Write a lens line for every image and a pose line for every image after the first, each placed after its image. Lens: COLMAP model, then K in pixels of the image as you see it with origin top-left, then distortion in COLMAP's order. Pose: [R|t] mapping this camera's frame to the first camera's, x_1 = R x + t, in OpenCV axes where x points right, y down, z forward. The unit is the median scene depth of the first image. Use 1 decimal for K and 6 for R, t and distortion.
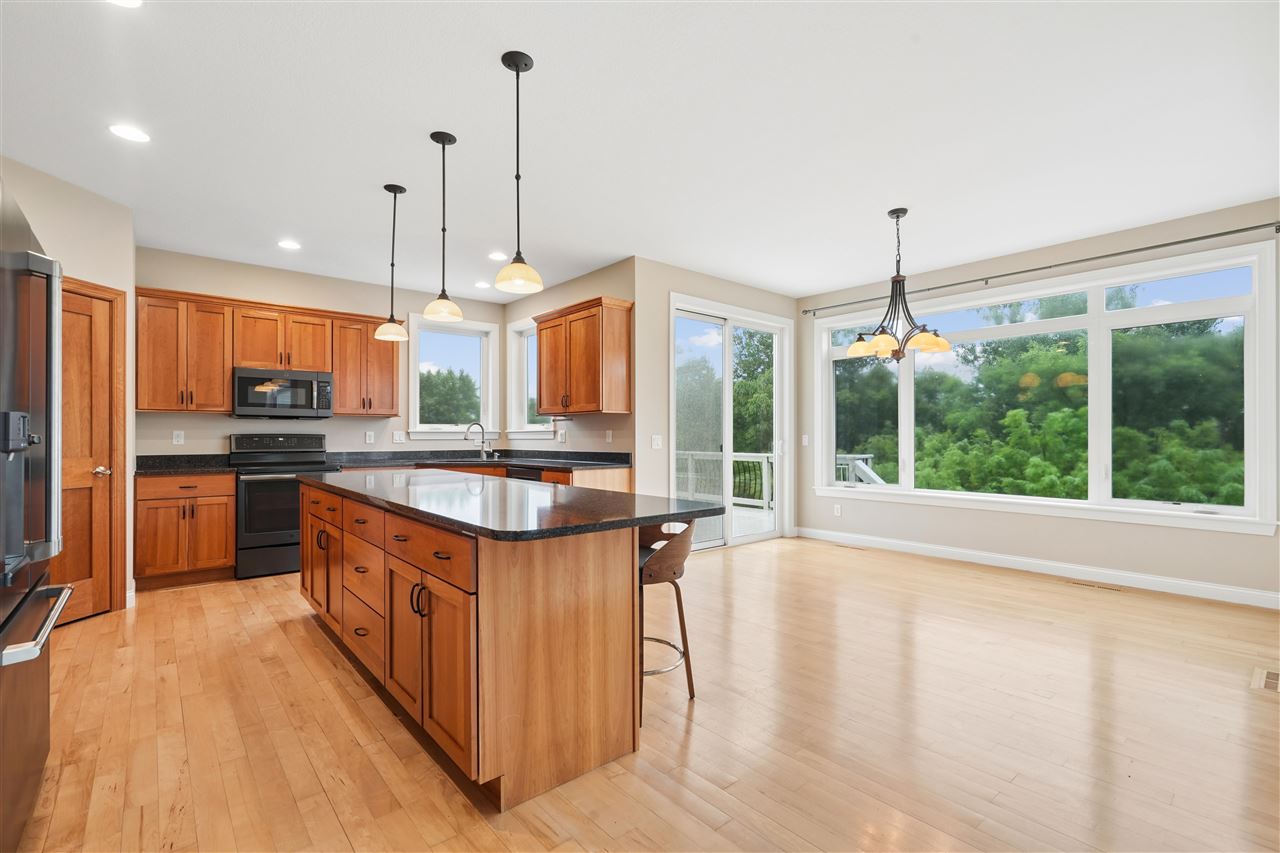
lens RADIAL K [[578.4, 0, 644.3], [0, 578.4, 429.2], [0, 0, 1]] dist [-0.002477, 0.000302]
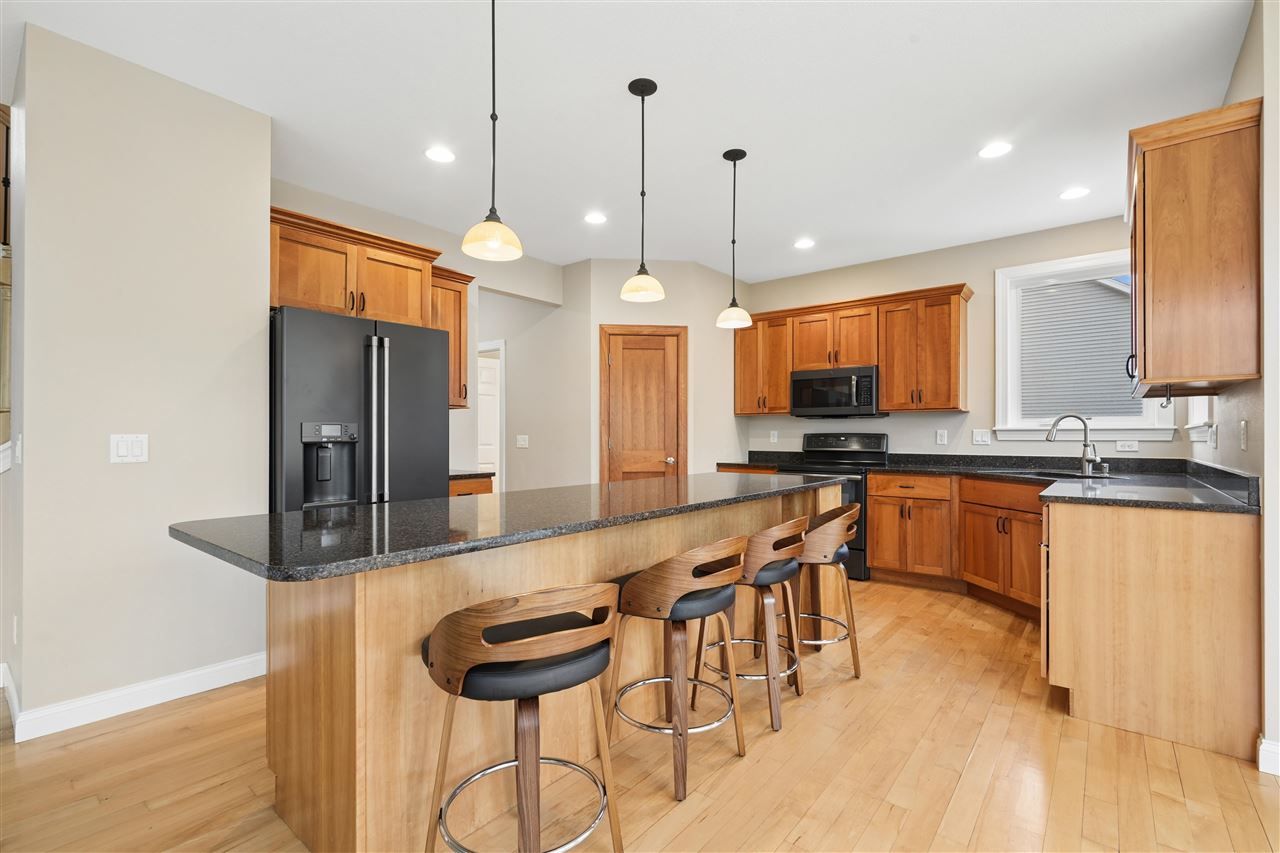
lens RADIAL K [[578.4, 0, 639.0], [0, 578.4, 430.0], [0, 0, 1]] dist [-0.002477, 0.000302]
pose [[0.170999, -0.009588, -0.985224, 0.284326], [0.010542, 0.999913, -0.007901, 0.007020], [0.985215, -0.009035, 0.171086, 0.487590]]
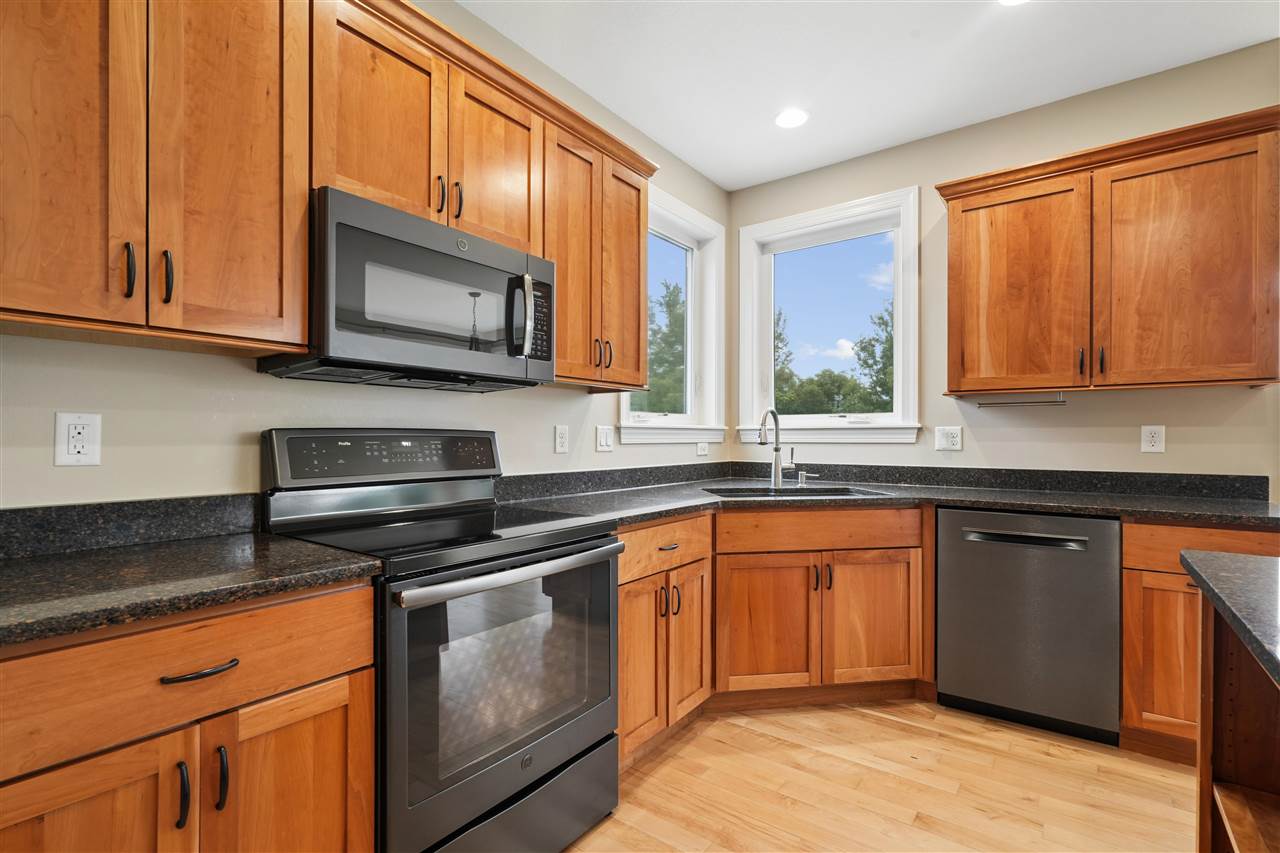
lens RADIAL K [[578.4, 0, 642.4], [0, 578.4, 435.8], [0, 0, 1]] dist [-0.002477, 0.000302]
pose [[0.975501, 0.004290, 0.219955, -0.568025], [-0.006800, 0.999920, 0.010656, 0.008068], [-0.219892, -0.011891, 0.975452, 0.634376]]
